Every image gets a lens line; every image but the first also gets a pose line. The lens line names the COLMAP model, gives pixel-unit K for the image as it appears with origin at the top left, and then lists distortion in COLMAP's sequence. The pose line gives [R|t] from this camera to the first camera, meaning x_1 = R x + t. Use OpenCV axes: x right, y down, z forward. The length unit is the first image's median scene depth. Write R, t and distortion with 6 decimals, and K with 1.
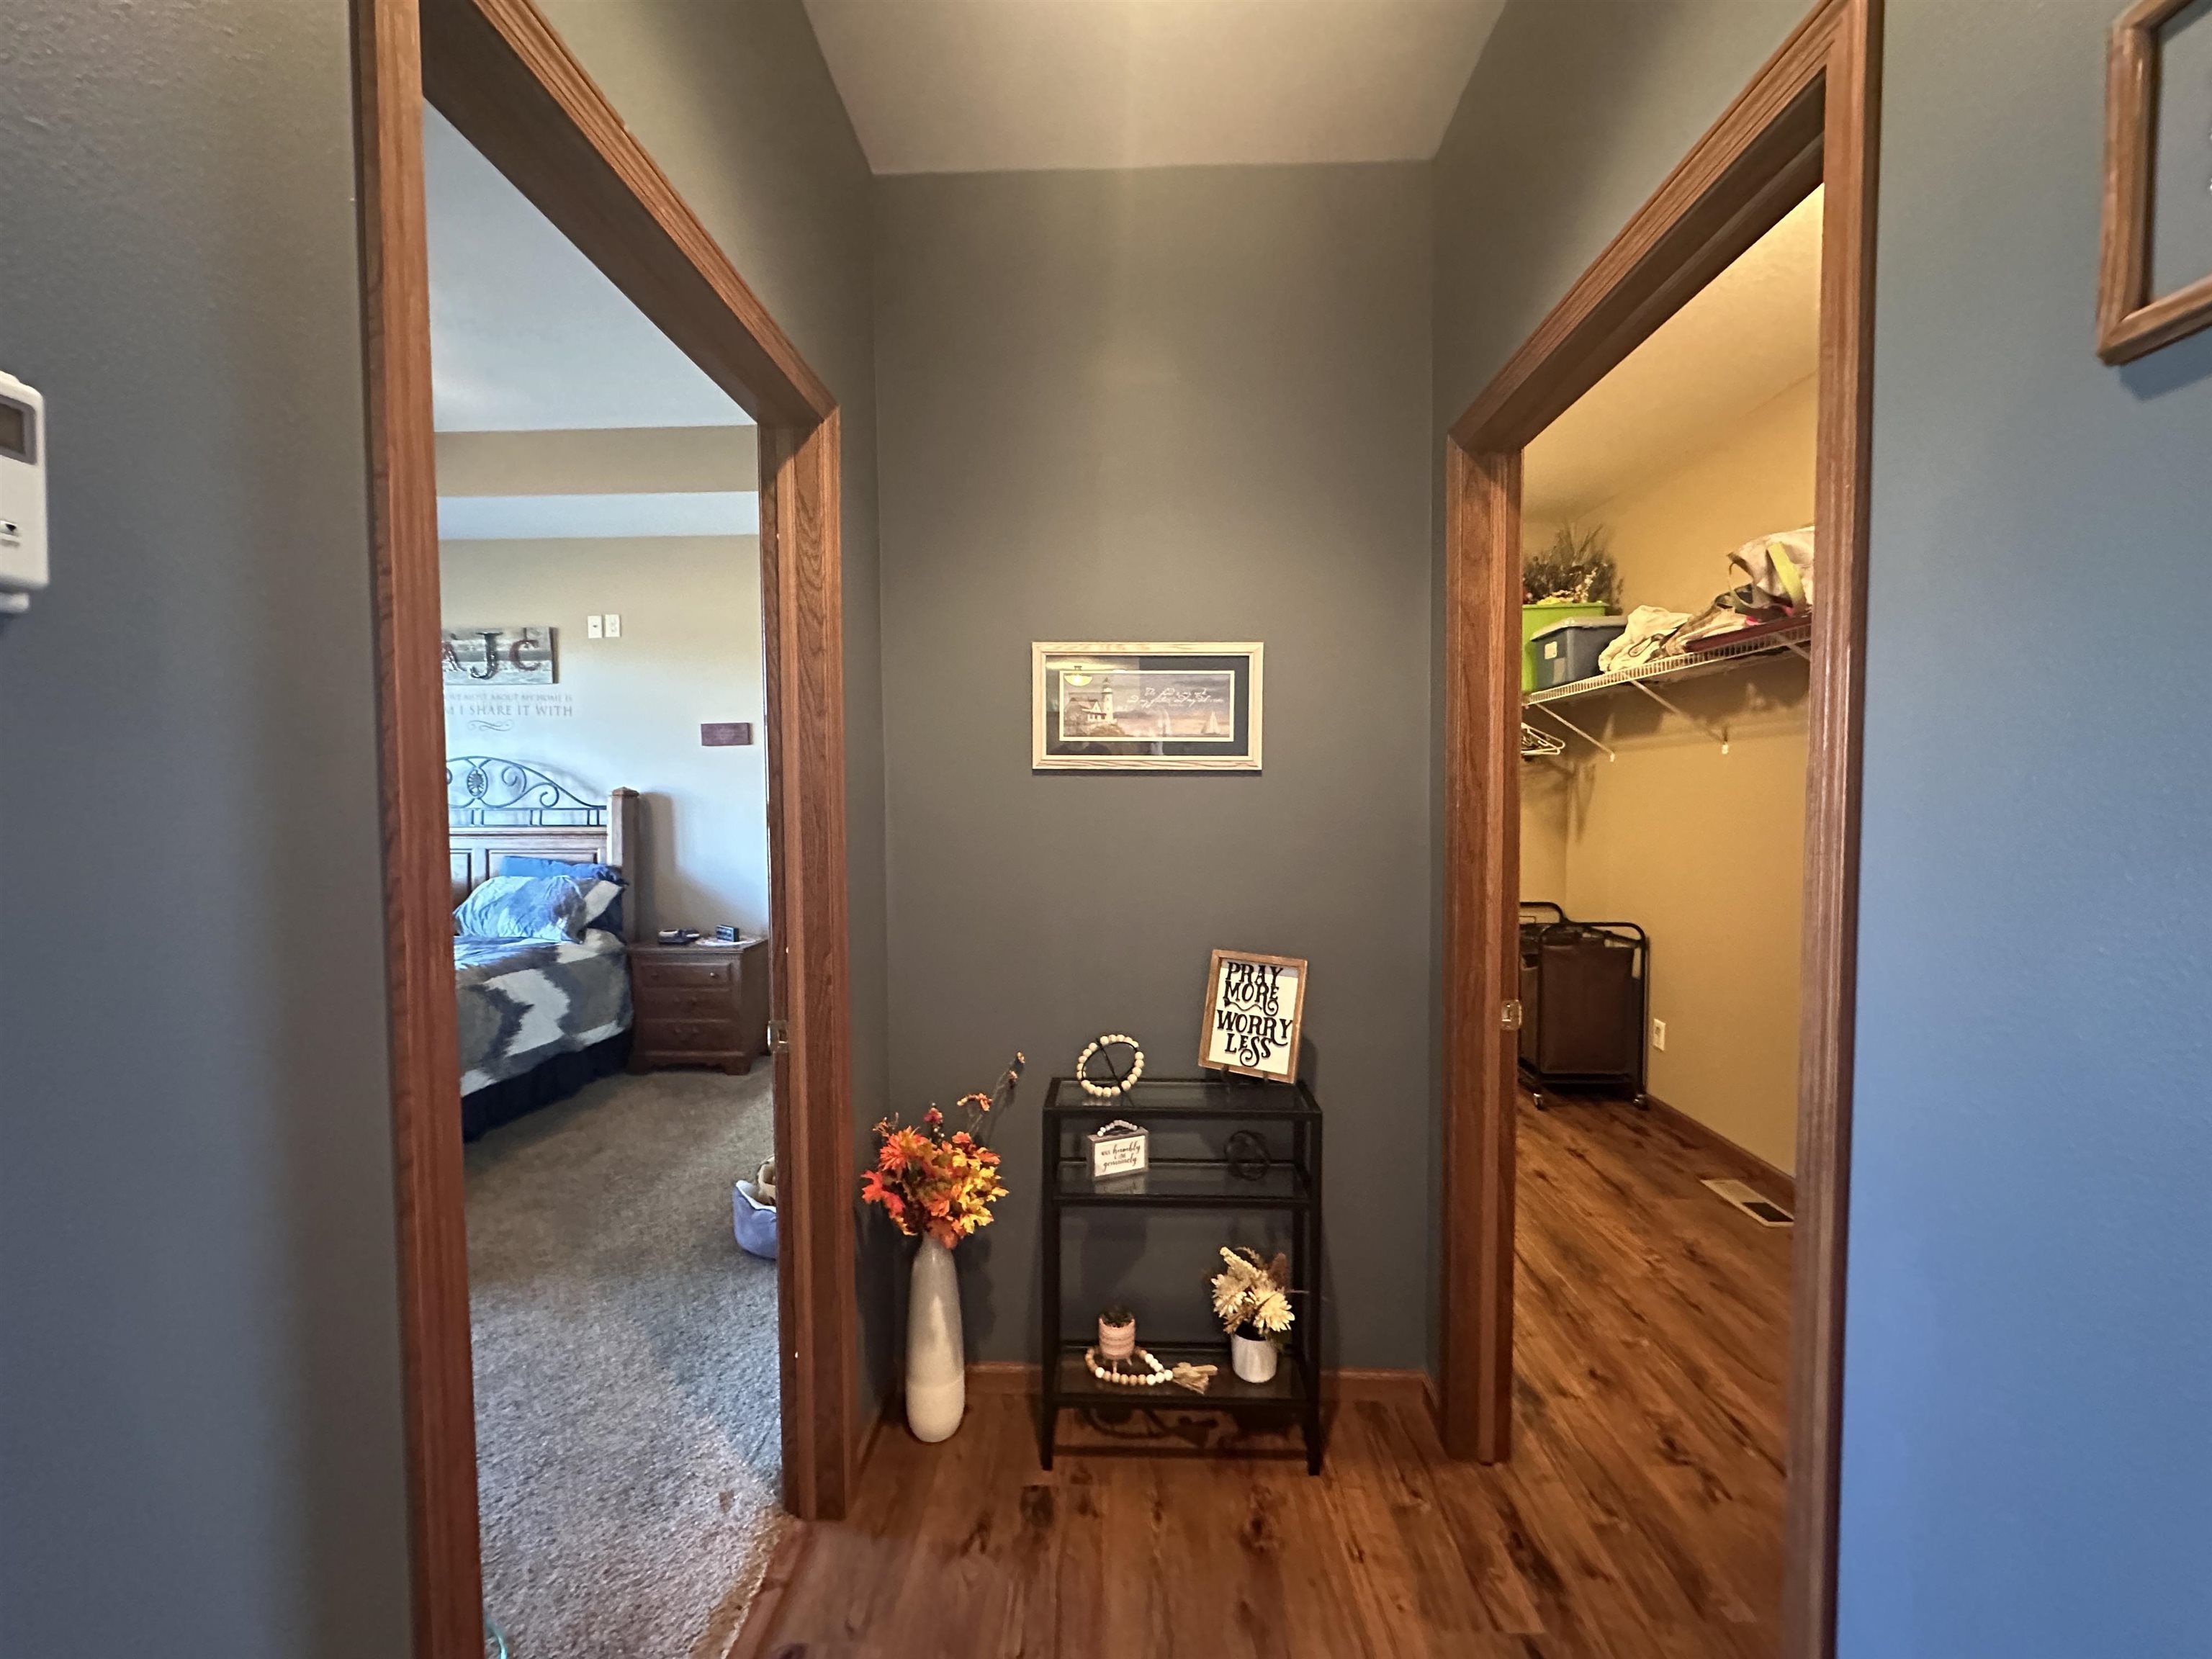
lens RADIAL K [[882.8, 0, 1104.9], [0, 882.8, 831.0], [0, 0, 1]] dist [-0.002422, -0.000023]
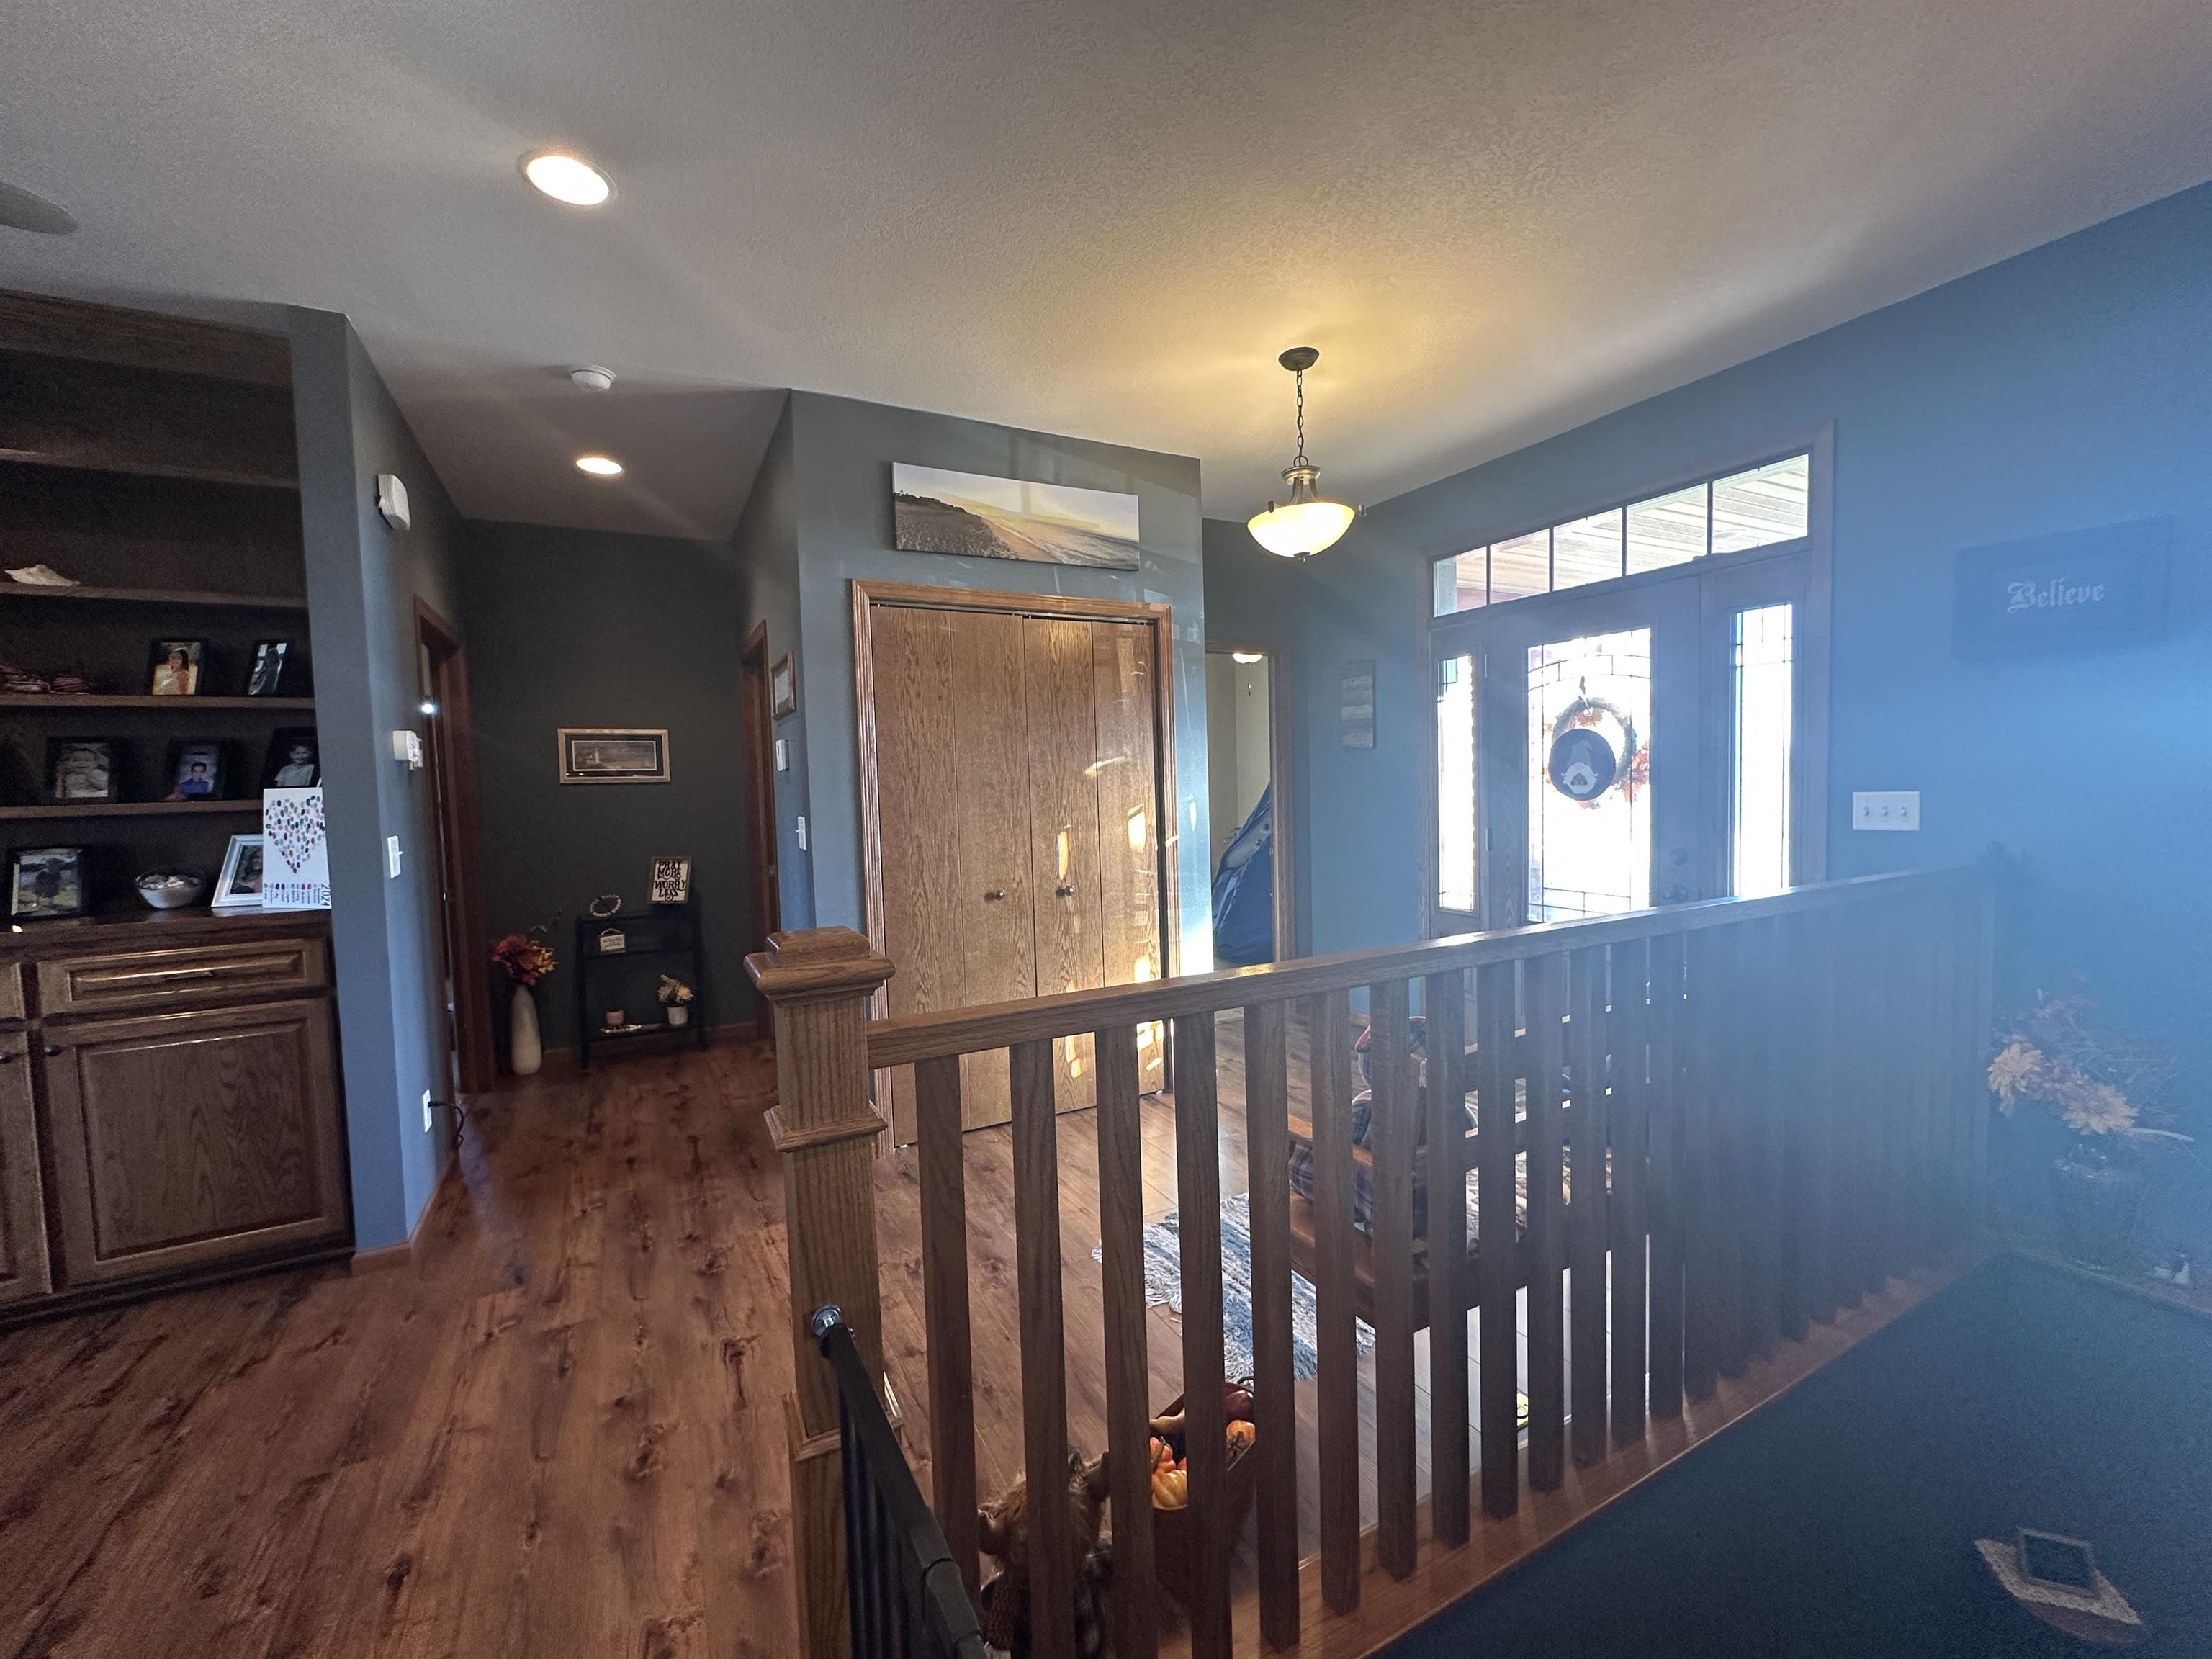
lens RADIAL K [[882.8, 0, 1097.2], [0, 882.8, 834.0], [0, 0, 1]] dist [-0.002422, -0.000023]
pose [[0.867043, -0.046997, 0.496012, -0.016120], [0.045506, 0.998850, 0.015094, 0.098158], [-0.496151, 0.009484, 0.868184, -1.812309]]
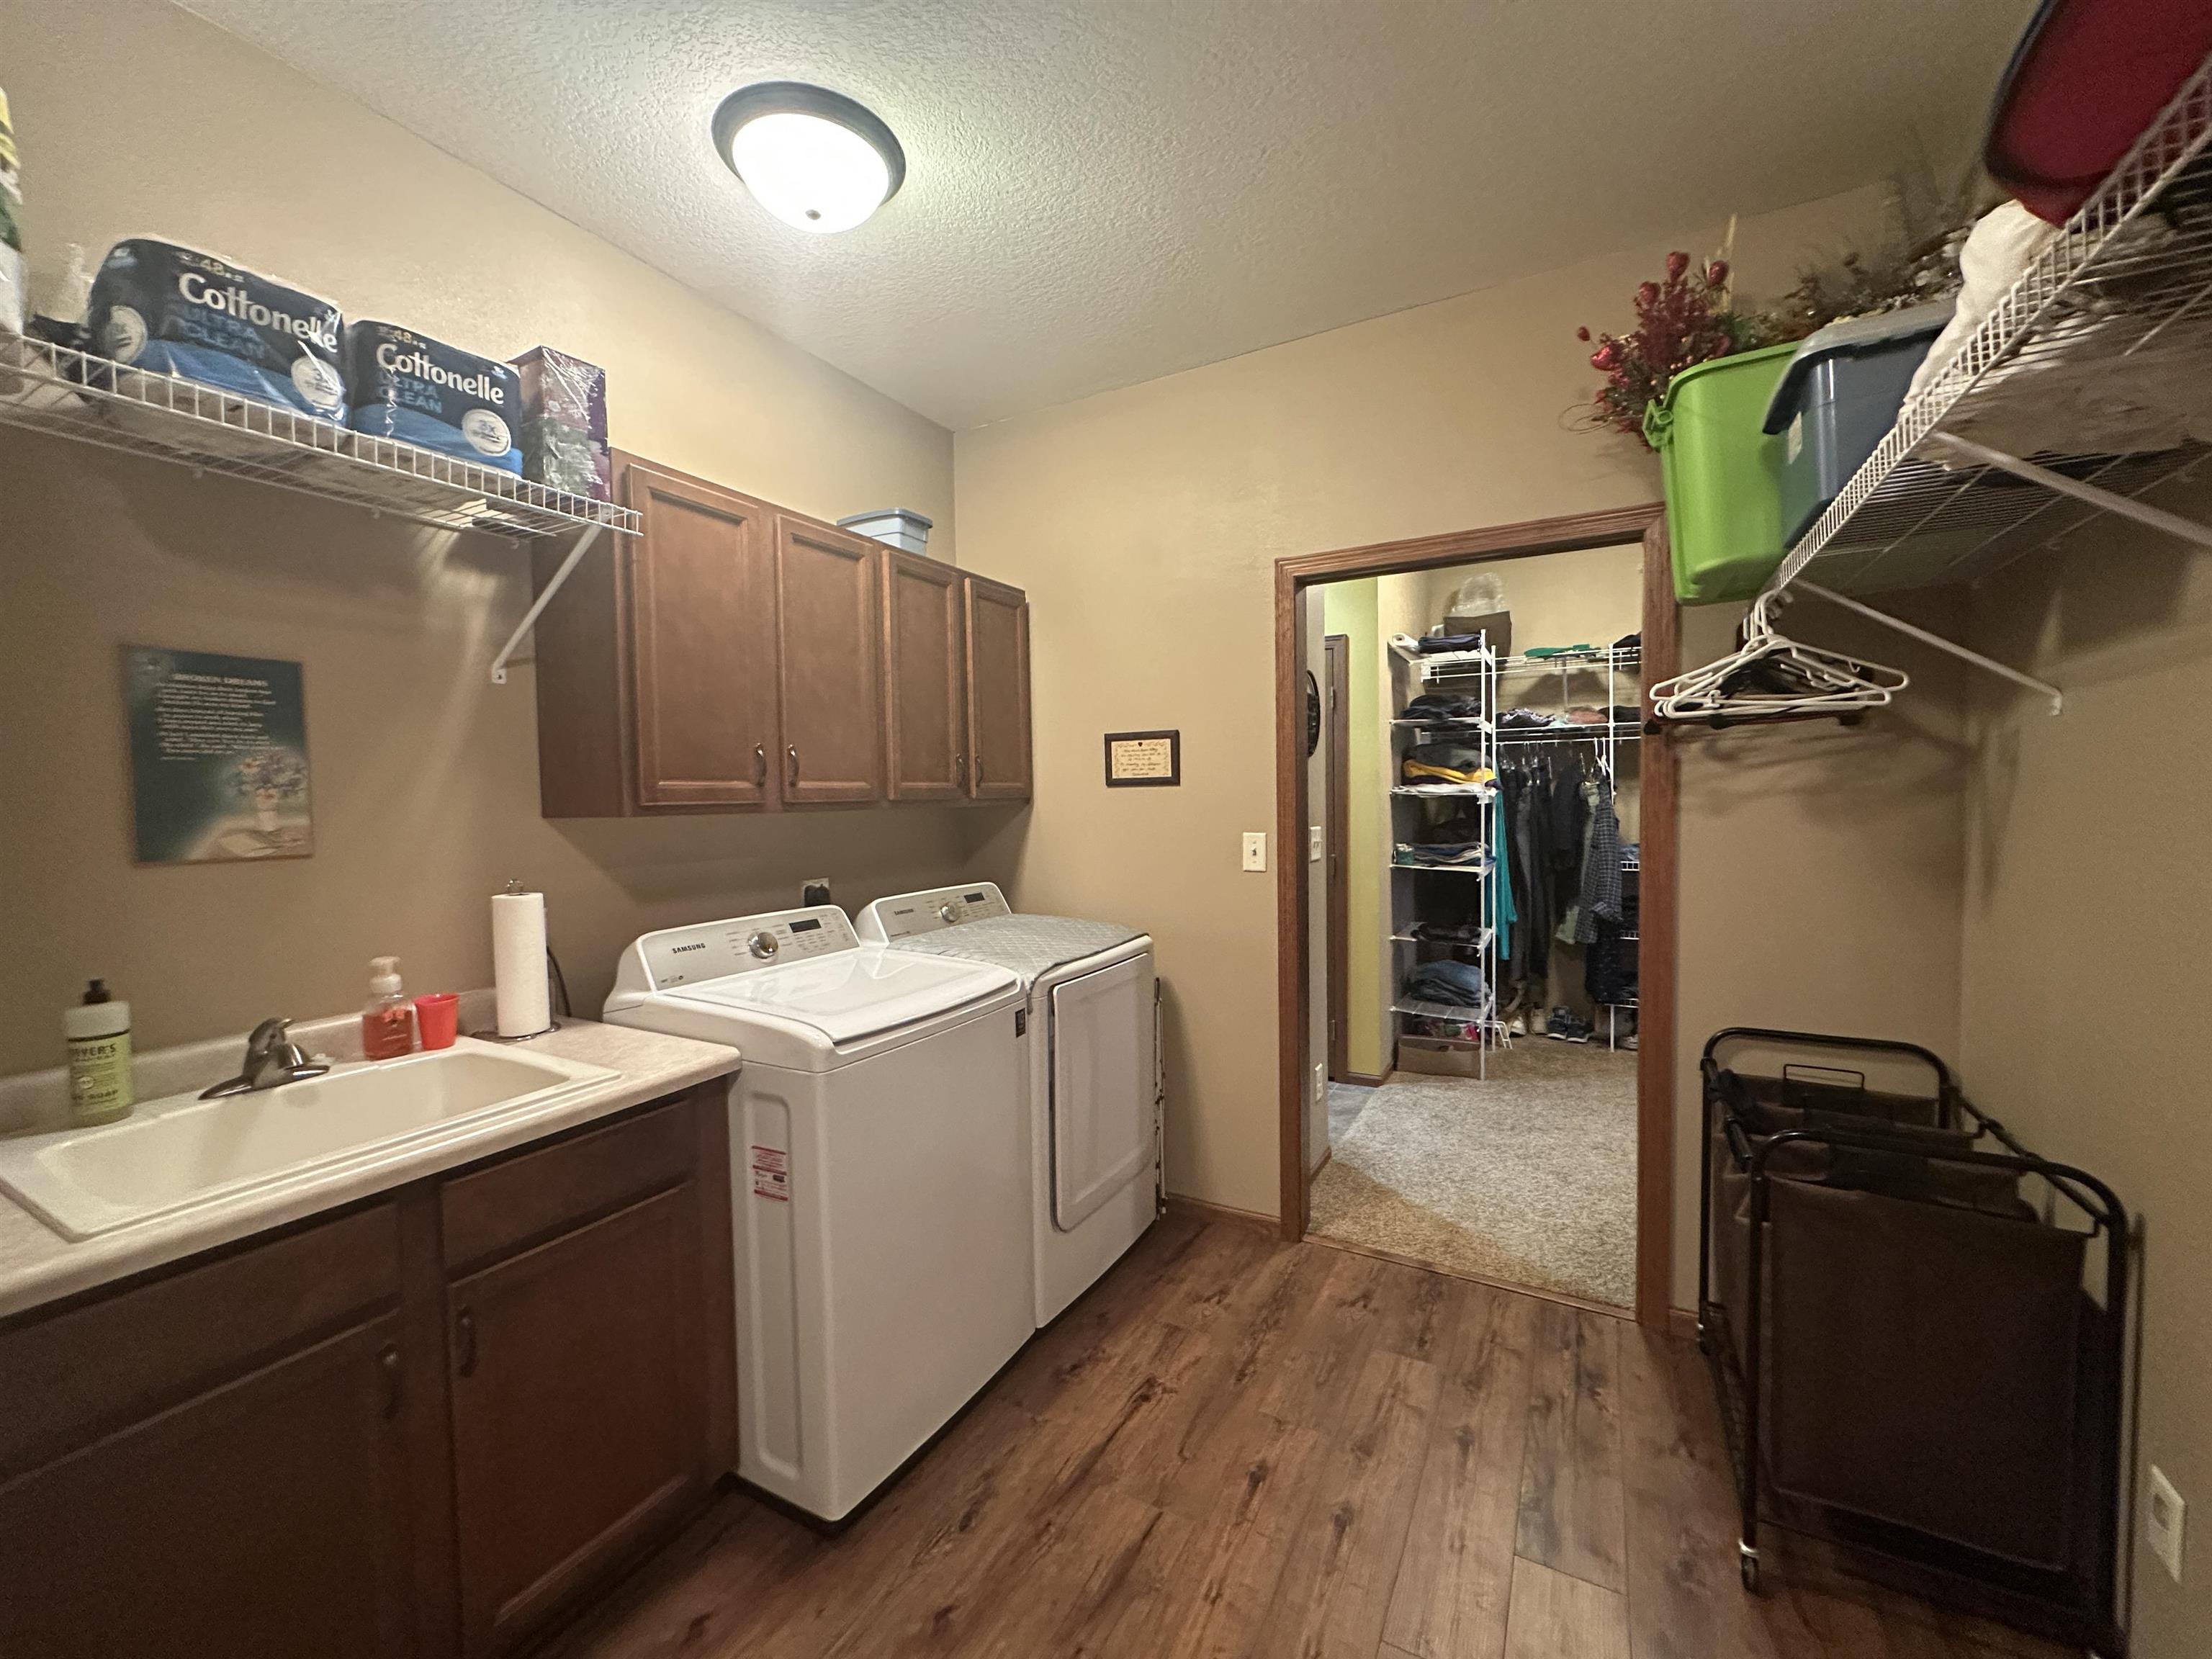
lens RADIAL K [[882.8, 0, 1105.9], [0, 882.8, 822.8], [0, 0, 1]] dist [-0.002422, -0.000023]
pose [[0.890458, 0.006704, -0.455016, 0.355092], [-0.011206, 0.999911, -0.007197, -0.022470], [0.454928, 0.011507, 0.890454, 0.437247]]
